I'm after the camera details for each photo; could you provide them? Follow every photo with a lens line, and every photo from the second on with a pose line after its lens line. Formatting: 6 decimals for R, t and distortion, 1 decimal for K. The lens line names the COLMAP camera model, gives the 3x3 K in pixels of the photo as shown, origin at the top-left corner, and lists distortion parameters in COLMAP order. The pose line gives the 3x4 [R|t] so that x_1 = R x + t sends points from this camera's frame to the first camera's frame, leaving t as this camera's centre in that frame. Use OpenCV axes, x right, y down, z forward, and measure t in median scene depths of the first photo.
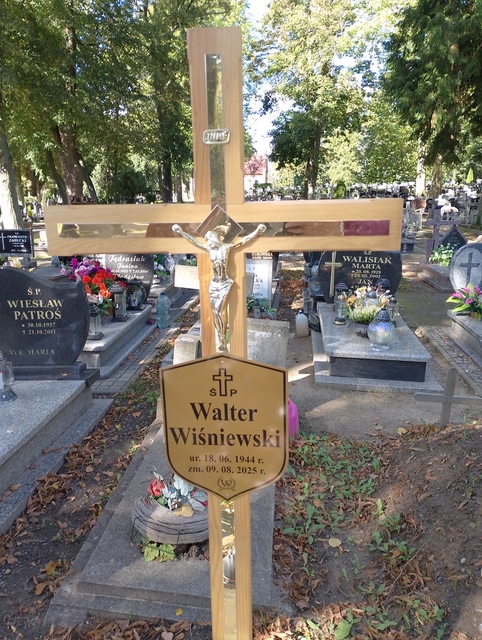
lens RADIAL K [[535.3, 0, 245.4], [0, 535.3, 318.2], [0, 0, 1]] dist [0.063599, -0.068297]
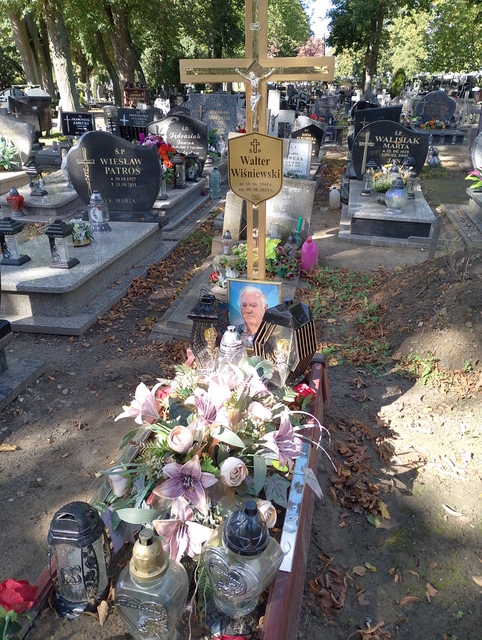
lens RADIAL K [[535.3, 0, 245.4], [0, 535.3, 318.2], [0, 0, 1]] dist [0.063599, -0.068297]
pose [[0.995663, 0.048064, -0.079653, 0.020422], [-0.032832, 0.982648, 0.182550, 0.064715], [0.087045, -0.179143, 0.979965, -0.209804]]
